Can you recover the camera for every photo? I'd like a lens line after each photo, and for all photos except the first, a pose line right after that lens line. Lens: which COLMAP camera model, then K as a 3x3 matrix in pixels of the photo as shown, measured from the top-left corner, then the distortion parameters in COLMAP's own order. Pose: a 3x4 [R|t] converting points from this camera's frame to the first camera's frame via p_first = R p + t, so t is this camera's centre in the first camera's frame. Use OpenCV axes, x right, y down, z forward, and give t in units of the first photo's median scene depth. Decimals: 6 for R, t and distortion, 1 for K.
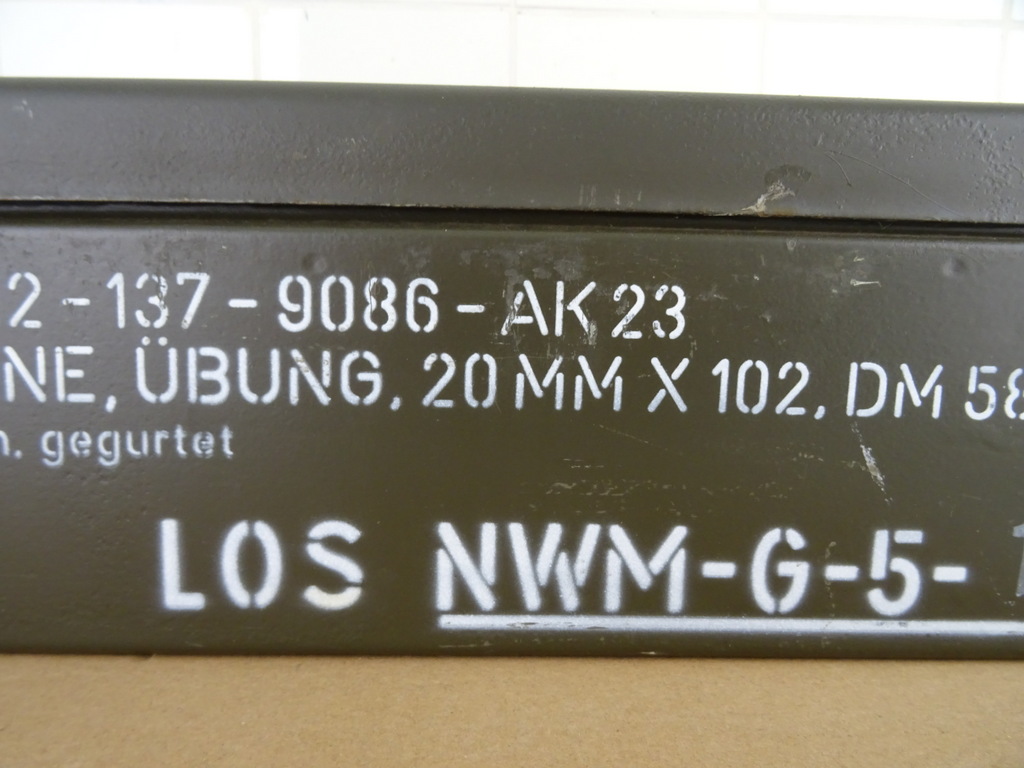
lens RADIAL K [[702.5, 0, 512.0], [0, 702.5, 384.0], [0, 0, 1]] dist [0.000260, -0.010428]
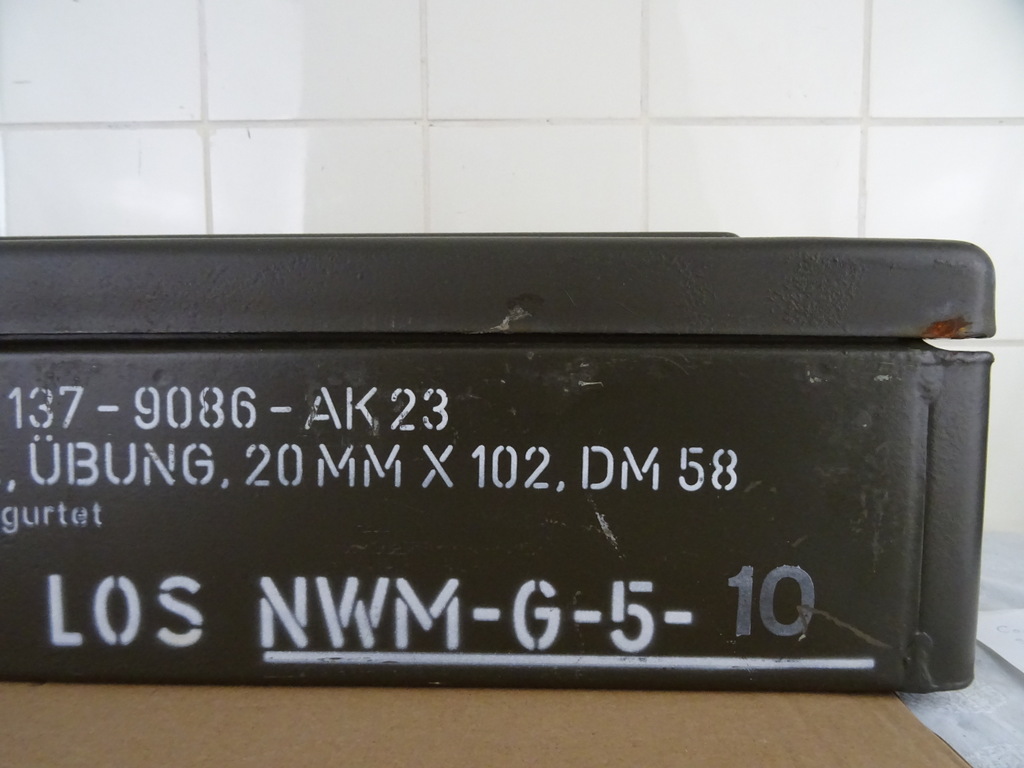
lens RADIAL K [[702.5, 0, 512.0], [0, 702.5, 384.0], [0, 0, 1]] dist [0.000260, -0.010428]
pose [[0.998929, -0.016629, -0.043180, 0.413027], [0.013960, 0.998016, -0.061393, -0.066893], [0.044115, 0.060724, 0.997179, -0.268891]]
